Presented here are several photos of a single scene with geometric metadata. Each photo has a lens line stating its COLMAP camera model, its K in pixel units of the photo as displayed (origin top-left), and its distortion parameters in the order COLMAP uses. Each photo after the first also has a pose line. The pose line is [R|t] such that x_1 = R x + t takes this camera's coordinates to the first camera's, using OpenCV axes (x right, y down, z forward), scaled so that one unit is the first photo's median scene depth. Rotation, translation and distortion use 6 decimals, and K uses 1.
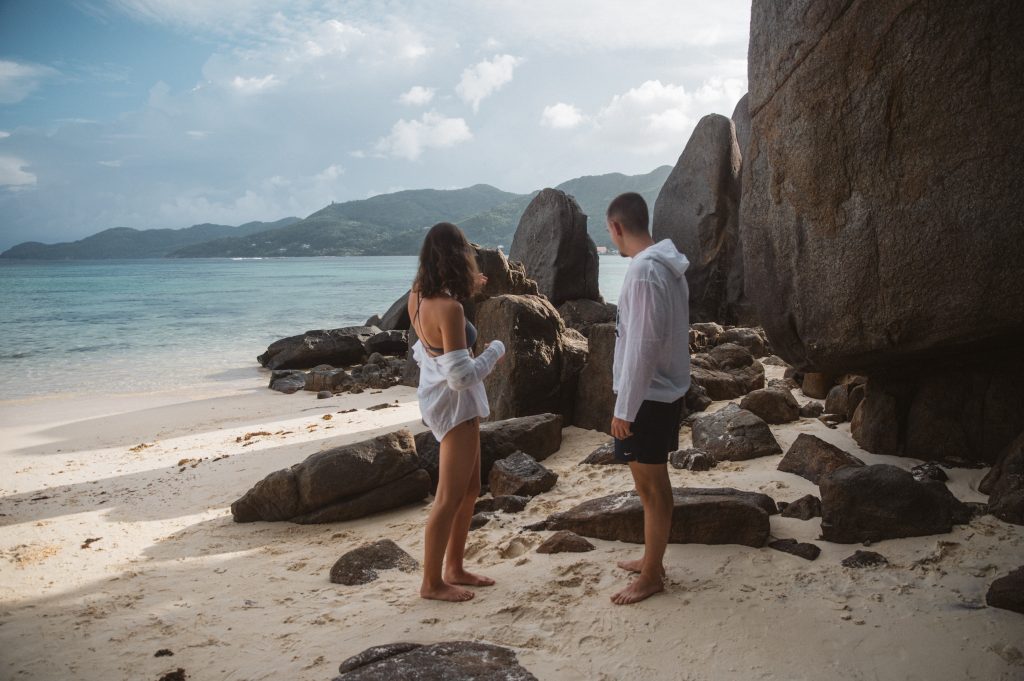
lens RADIAL K [[724.1, 0, 512.0], [0, 724.1, 340.5], [0, 0, 1]] dist [-0.107059, 0.078403]
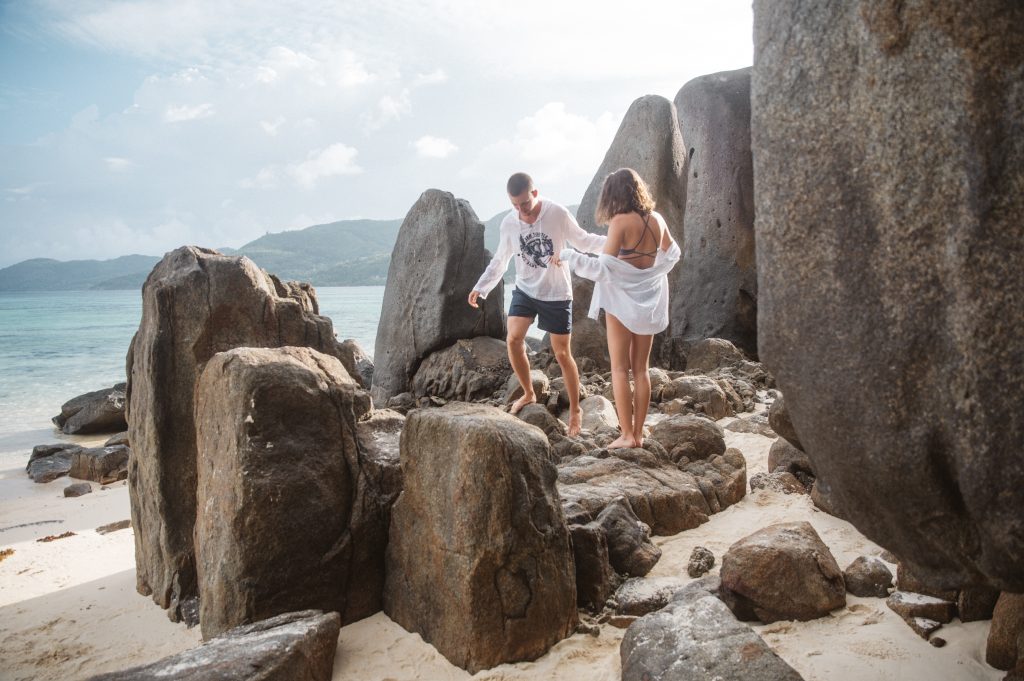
lens RADIAL K [[709.9, 0, 512.0], [0, 709.9, 340.5], [0, 0, 1]] dist [-0.105476, 0.078629]
pose [[0.996711, -0.013060, 0.079983, 0.110902], [0.016240, 0.999098, -0.039238, -0.038050], [-0.079399, 0.040408, 0.996024, 0.417817]]
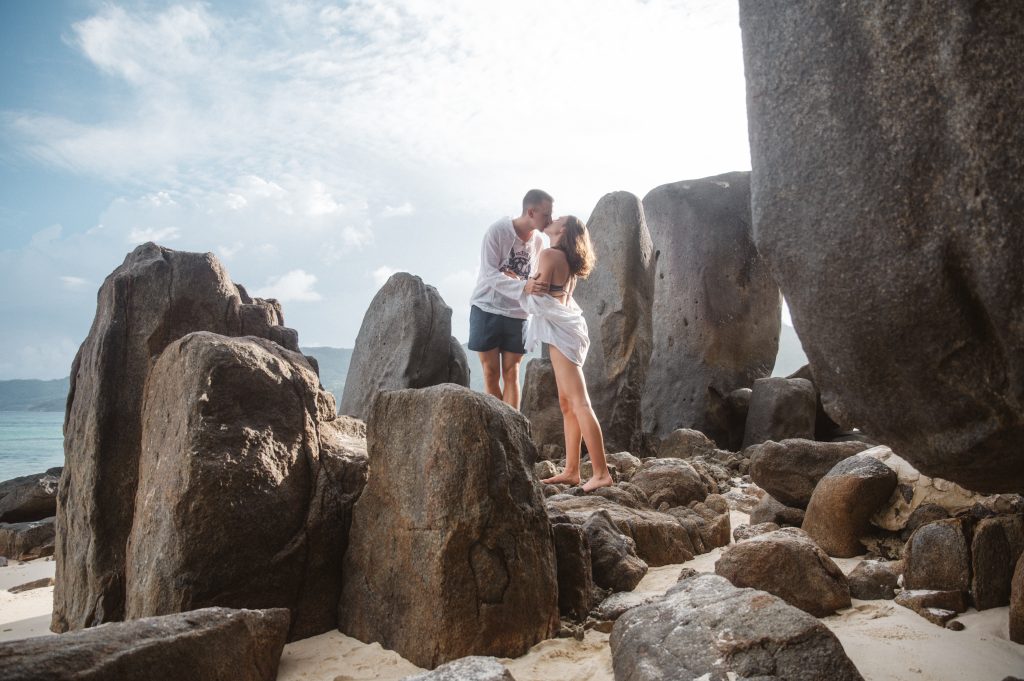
lens RADIAL K [[724.1, 0, 512.0], [0, 724.1, 340.5], [0, 0, 1]] dist [-0.107059, 0.078403]
pose [[0.990966, 0.023172, 0.132099, 0.104111], [0.007197, 0.974355, -0.224903, 0.036567], [-0.133923, 0.223821, 0.965385, 0.436984]]
